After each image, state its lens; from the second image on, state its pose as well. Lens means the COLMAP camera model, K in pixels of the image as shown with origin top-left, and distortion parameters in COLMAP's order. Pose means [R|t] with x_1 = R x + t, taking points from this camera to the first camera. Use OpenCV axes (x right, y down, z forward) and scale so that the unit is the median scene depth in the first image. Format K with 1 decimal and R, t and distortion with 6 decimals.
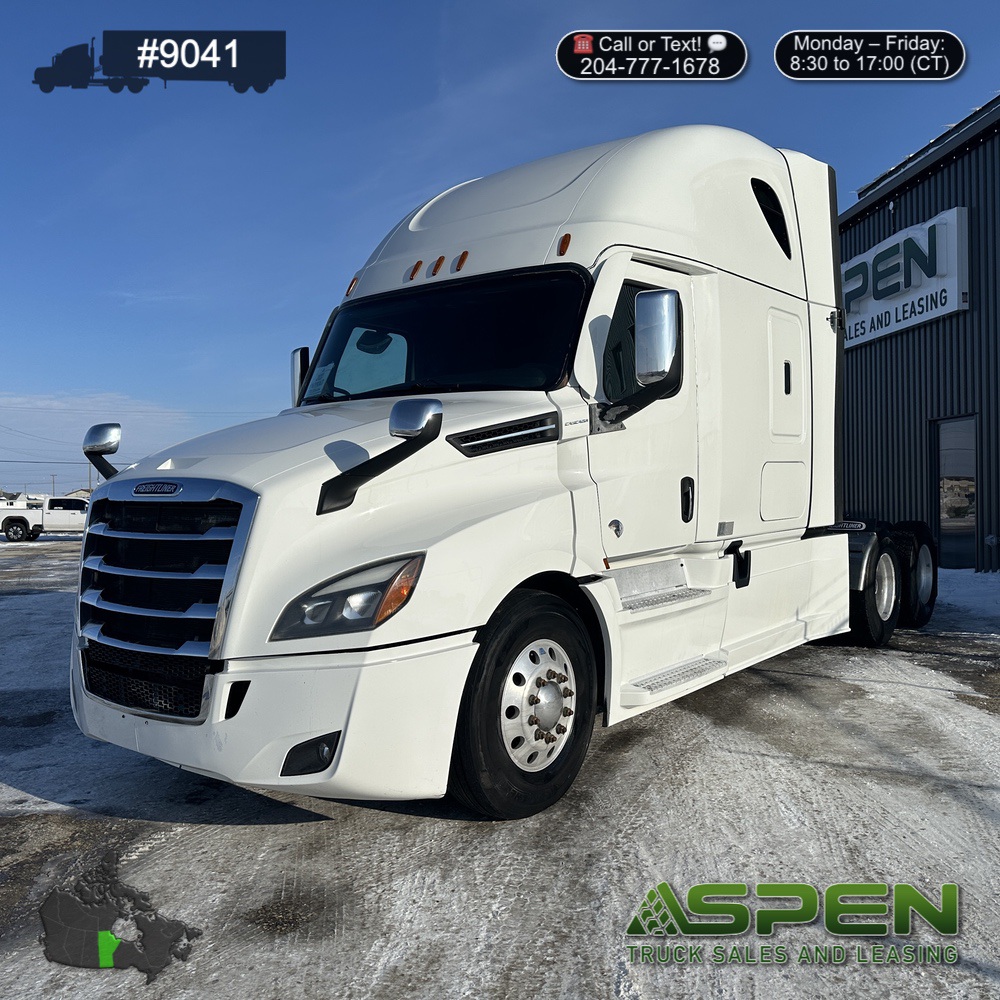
lens RADIAL K [[929.7, 0, 514.6], [0, 929.7, 498.8], [0, 0, 1]] dist [0.129158, -0.228653]
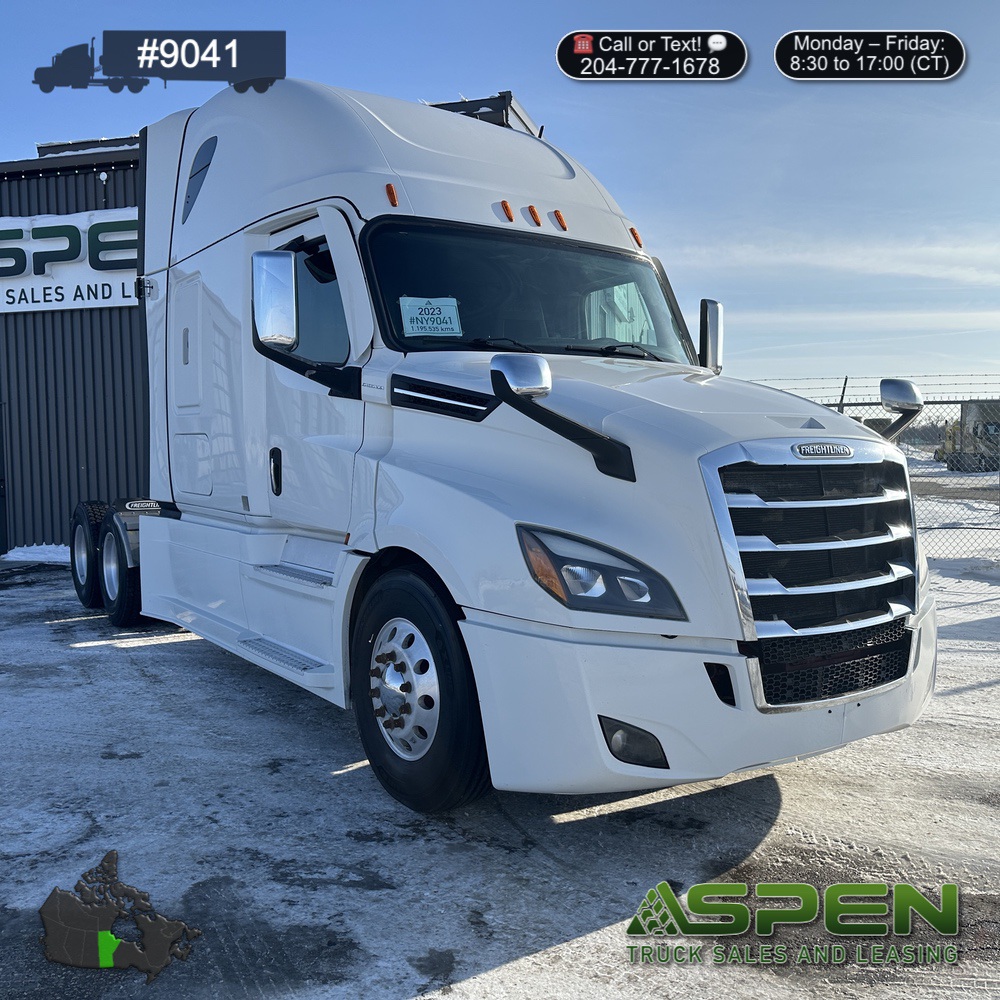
lens RADIAL K [[926.7, 0, 500.3], [0, 926.7, 486.3], [0, 0, 1]] dist [0.095894, -0.136479]
pose [[0.315060, -0.023353, 0.948785, -1.337374], [0.018395, 0.999660, 0.018497, 0.001711], [-0.948894, 0.011625, 0.315382, 1.020749]]
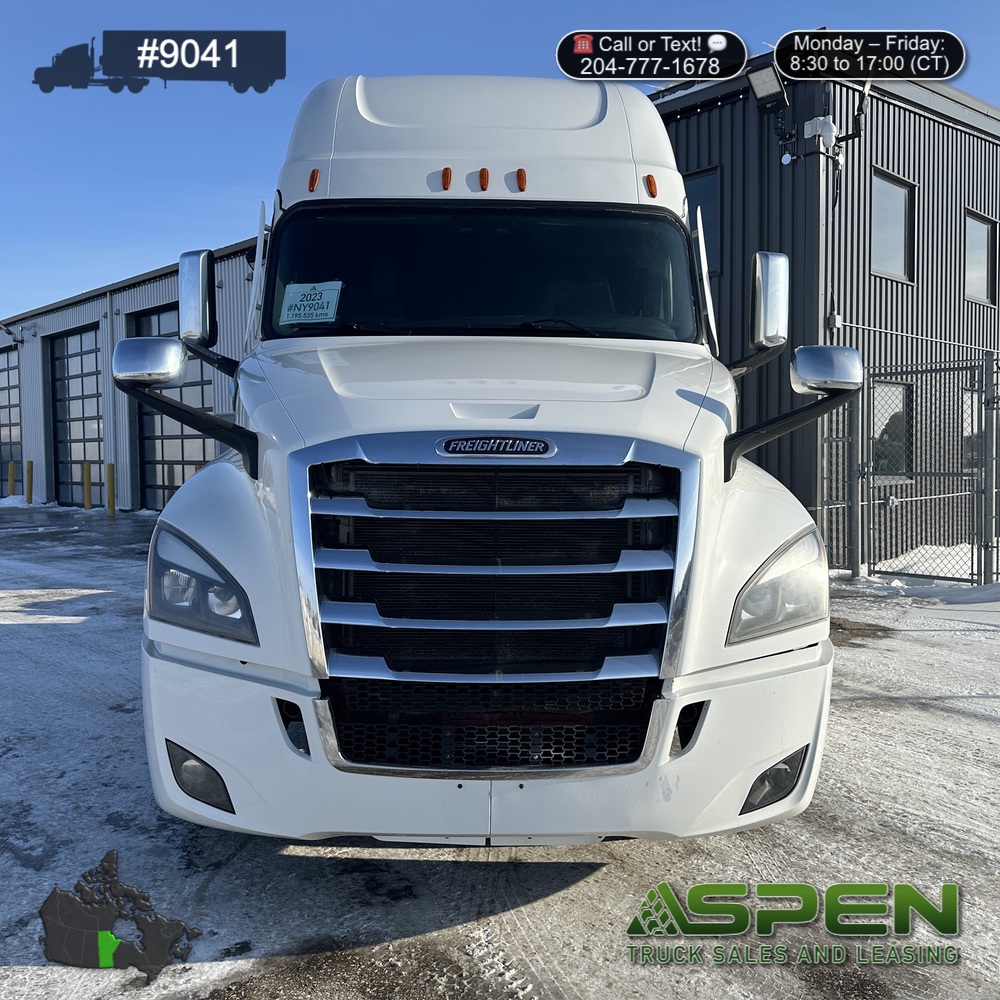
lens RADIAL K [[926.7, 0, 500.3], [0, 926.7, 486.3], [0, 0, 1]] dist [0.095894, -0.136479]
pose [[0.773554, -0.011237, 0.633631, -0.815210], [-0.003464, 0.999753, 0.021959, 0.003911], [-0.633721, -0.019182, 0.773324, 0.480253]]
